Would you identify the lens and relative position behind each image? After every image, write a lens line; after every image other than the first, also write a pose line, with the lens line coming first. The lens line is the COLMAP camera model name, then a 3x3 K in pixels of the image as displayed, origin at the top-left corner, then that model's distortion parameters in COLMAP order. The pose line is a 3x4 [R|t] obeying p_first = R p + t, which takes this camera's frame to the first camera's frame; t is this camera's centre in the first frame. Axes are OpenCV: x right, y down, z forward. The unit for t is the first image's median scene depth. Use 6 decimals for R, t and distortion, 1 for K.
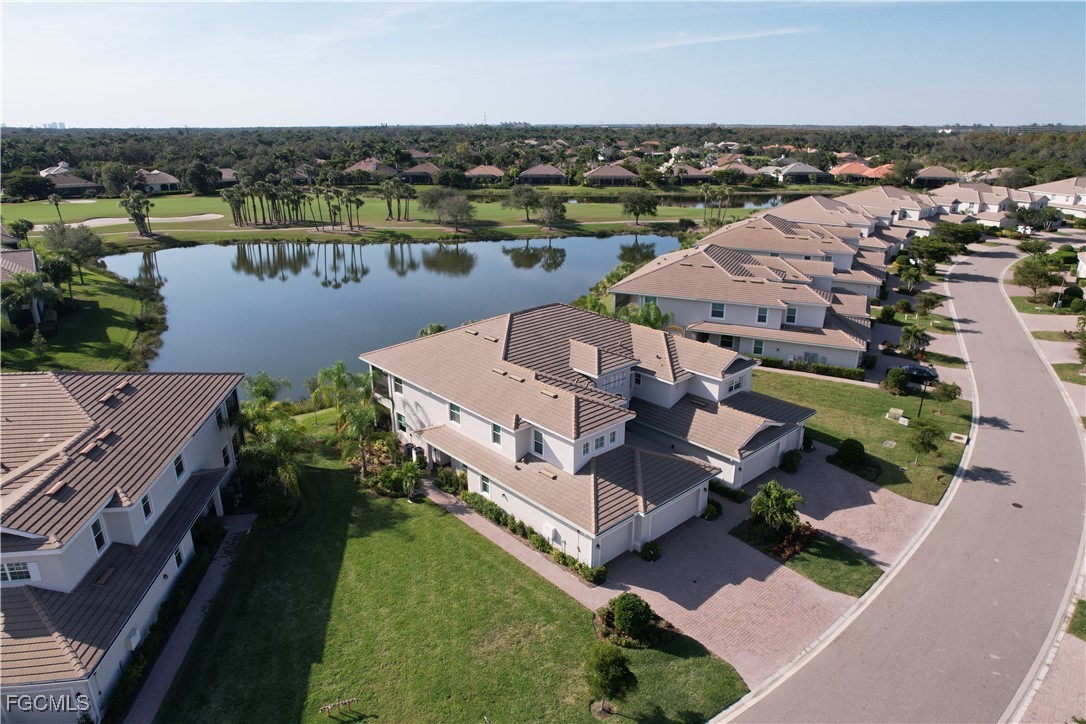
lens RADIAL K [[684.3, 0, 543.0], [0, 684.3, 362.0], [0, 0, 1]] dist [-0.067549, 0.062055]
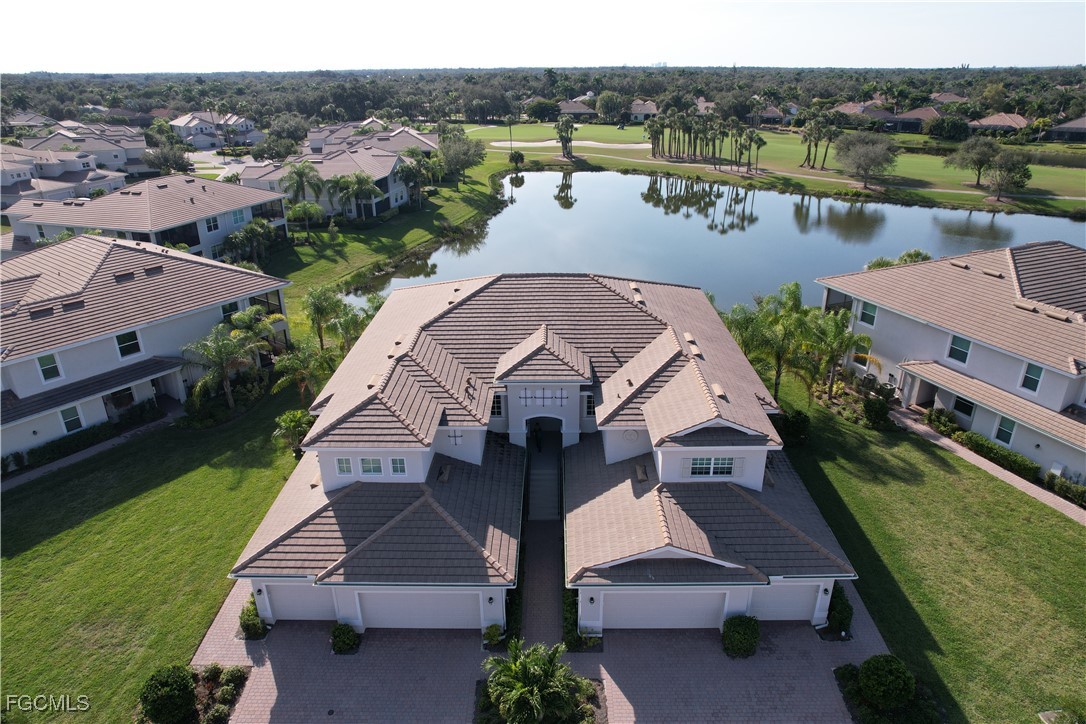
lens RADIAL K [[684.3, 0, 543.0], [0, 684.3, 362.0], [0, 0, 1]] dist [-0.067549, 0.062055]
pose [[0.737497, 0.268806, -0.619550, 0.144445], [-0.219679, 0.962969, 0.156305, -0.031360], [0.638623, 0.020828, 0.769238, 0.131453]]
